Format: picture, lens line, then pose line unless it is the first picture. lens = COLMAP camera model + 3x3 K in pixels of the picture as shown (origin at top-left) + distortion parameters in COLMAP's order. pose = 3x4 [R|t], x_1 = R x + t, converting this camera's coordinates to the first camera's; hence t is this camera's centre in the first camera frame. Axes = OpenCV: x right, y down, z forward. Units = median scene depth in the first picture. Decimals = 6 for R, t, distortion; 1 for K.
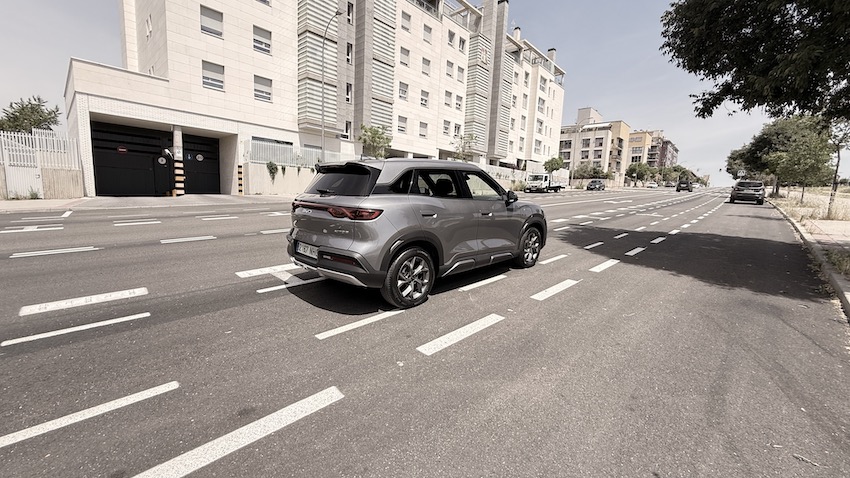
lens RADIAL K [[354.2, 0, 425.0], [0, 354.2, 239.0], [0, 0, 1]] dist [-0.000663, -0.000139]
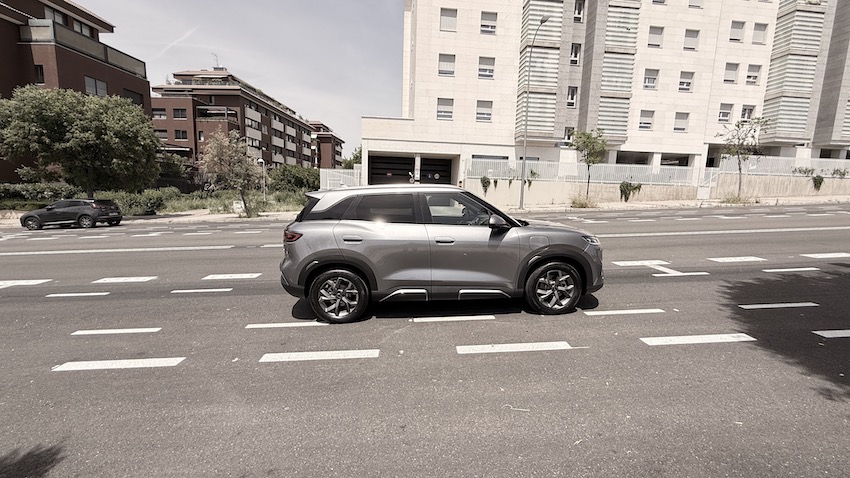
lens RADIAL K [[354.2, 0, 425.0], [0, 354.2, 239.0], [0, 0, 1]] dist [-0.000663, -0.000139]
pose [[0.725098, 0.064249, -0.685641, 0.182192], [-0.078415, 0.996866, 0.010485, -0.020182], [0.684166, 0.046162, 0.727864, 0.077729]]
